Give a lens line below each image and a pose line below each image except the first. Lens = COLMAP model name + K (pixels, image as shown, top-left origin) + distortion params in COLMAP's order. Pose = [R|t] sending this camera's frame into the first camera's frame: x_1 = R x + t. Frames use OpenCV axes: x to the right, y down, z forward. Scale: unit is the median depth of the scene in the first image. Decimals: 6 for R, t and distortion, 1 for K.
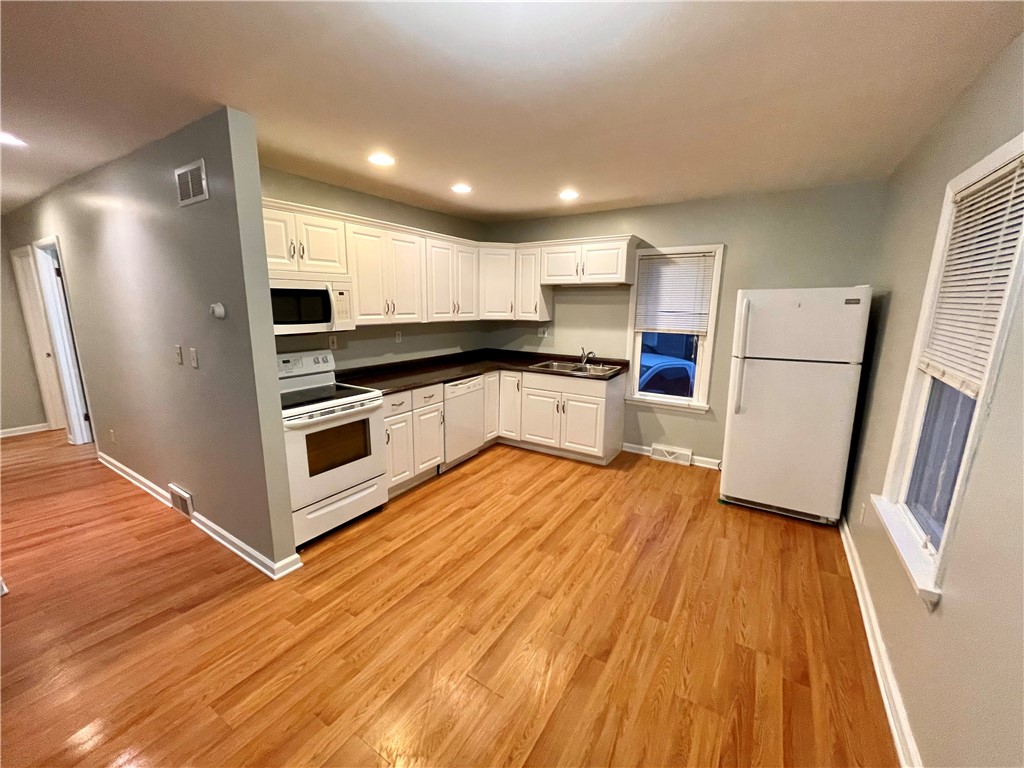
lens RADIAL K [[413.4, 0, 508.7], [0, 413.4, 387.9], [0, 0, 1]] dist [-0.013607, -0.000204]
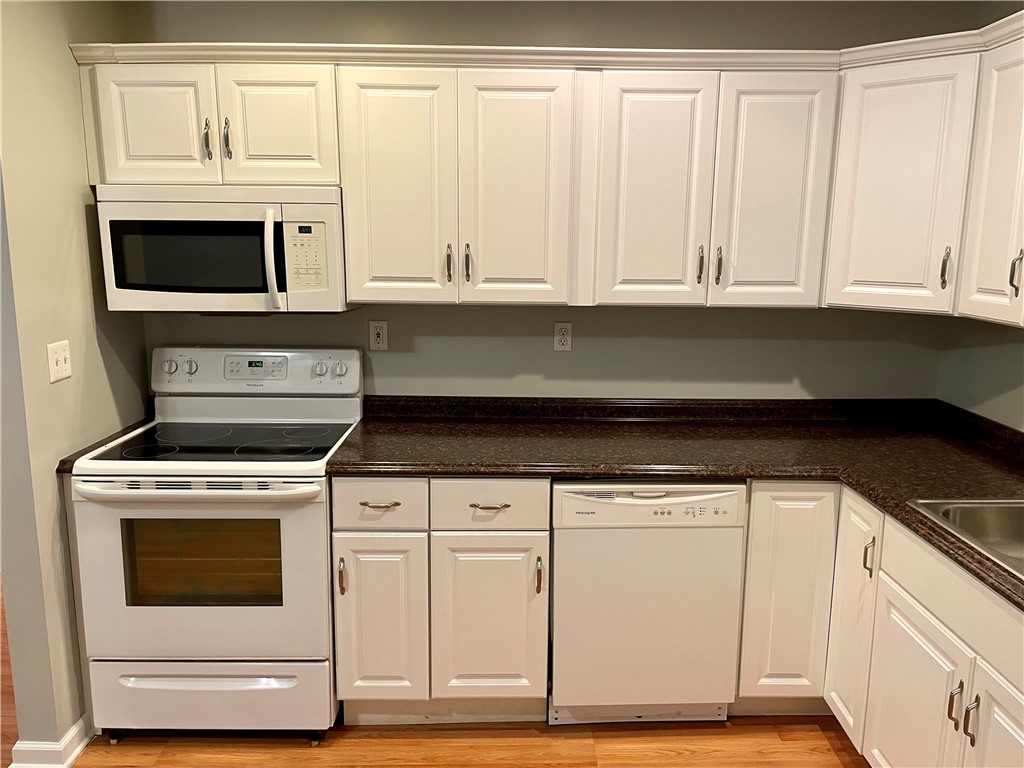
lens RADIAL K [[773.1, 0, 517.0], [0, 773.1, 377.7], [0, 0, 1]] dist [0.073313, -0.096109]
pose [[0.548052, 0.142483, -0.824219, 0.329546], [-0.172617, 0.983439, 0.055228, -0.119037], [0.818439, 0.112007, 0.563571, 0.553074]]
